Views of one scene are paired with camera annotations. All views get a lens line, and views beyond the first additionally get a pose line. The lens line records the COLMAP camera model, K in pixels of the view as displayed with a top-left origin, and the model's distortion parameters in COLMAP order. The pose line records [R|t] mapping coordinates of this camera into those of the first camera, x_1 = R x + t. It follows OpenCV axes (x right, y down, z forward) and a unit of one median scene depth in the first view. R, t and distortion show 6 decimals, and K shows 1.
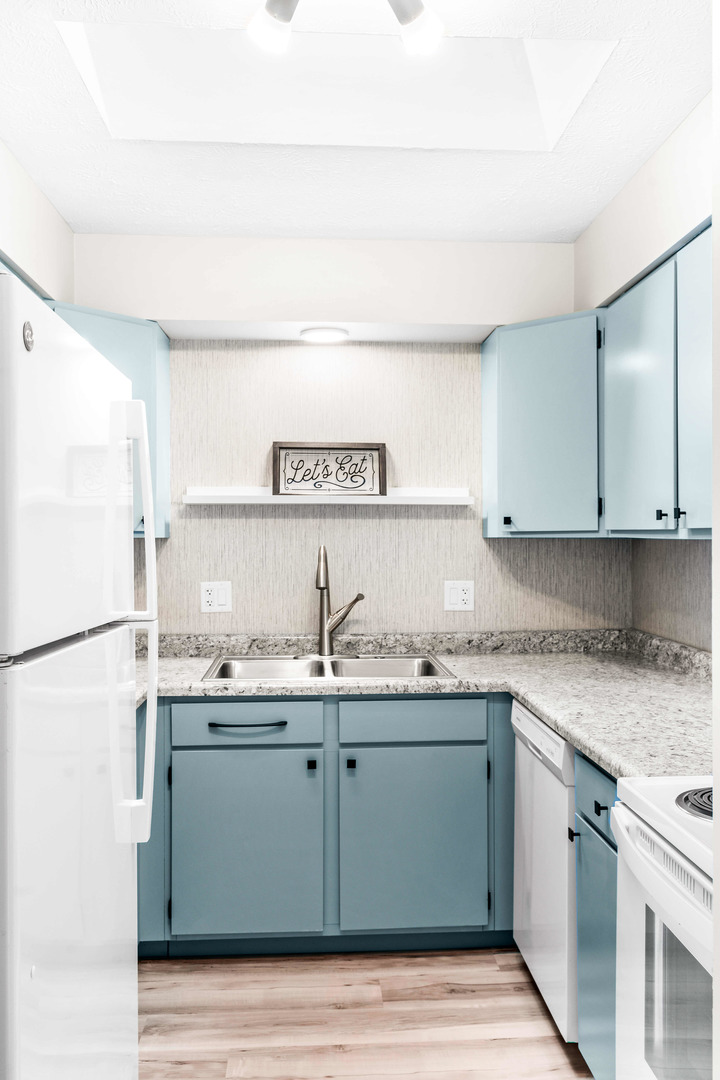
lens RADIAL K [[907.4, 0, 360.0], [0, 907.4, 540.0], [0, 0, 1]] dist [0.010652, 0.006951]
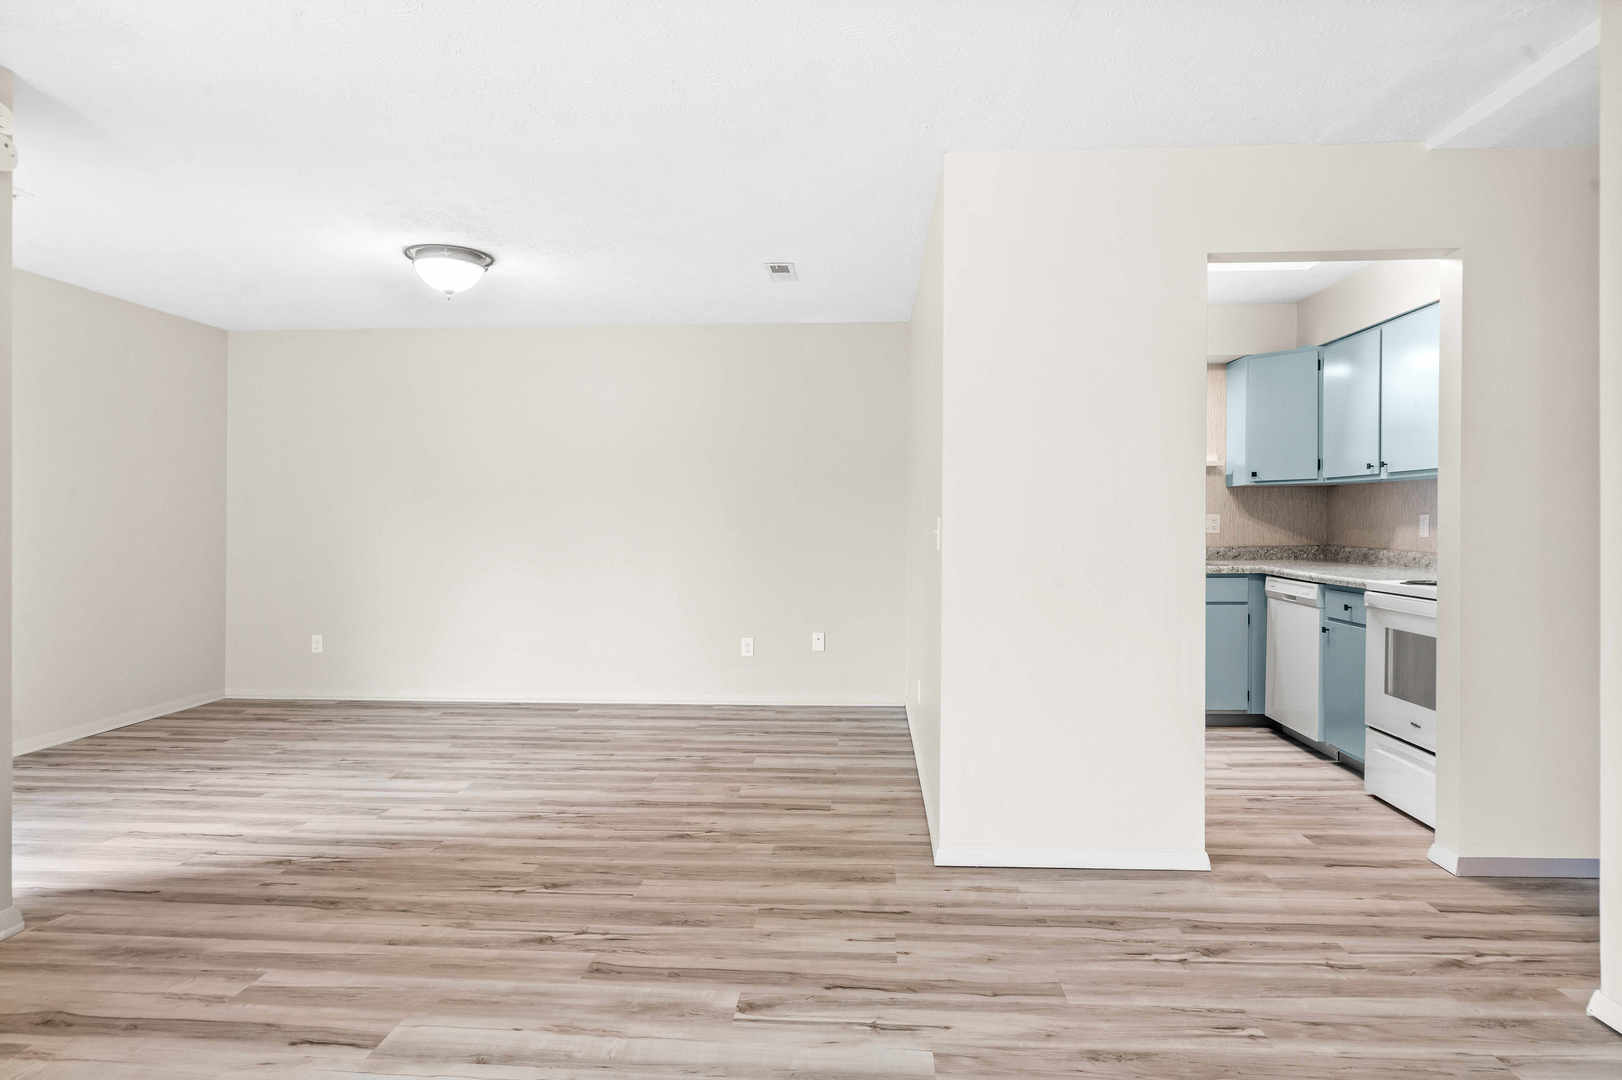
lens RADIAL K [[920.6, 0, 811.0], [0, 920.6, 540.0], [0, 0, 1]] dist [0.001864, 0.002713]
pose [[0.991510, -0.000750, -0.130026, -0.449101], [0.003553, 0.999766, 0.021331, 0.063712], [0.129980, -0.021612, 0.991281, -0.821486]]
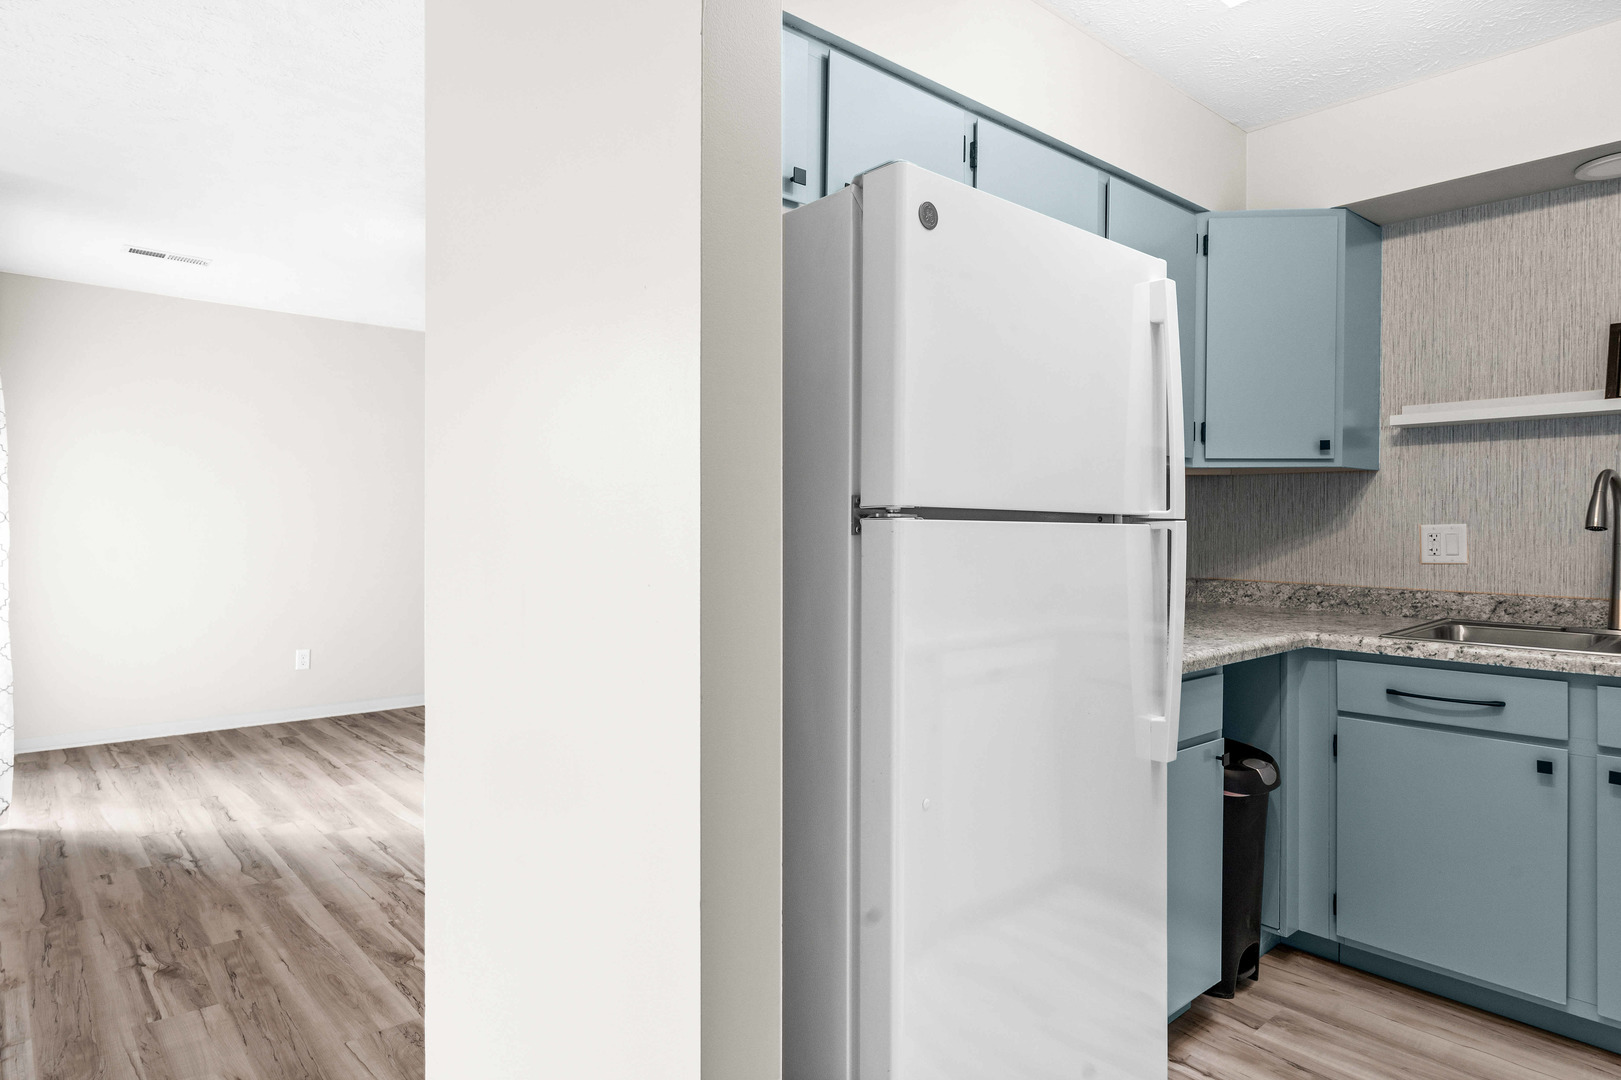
lens RADIAL K [[938.8, 0, 810.5], [0, 938.8, 540.0], [0, 0, 1]] dist [-0.001941, -0.000672]
pose [[0.612351, 0.013149, -0.790477, 0.170689], [-0.003239, 0.999895, 0.014123, 0.058256], [0.790580, -0.006087, 0.612329, 0.088316]]
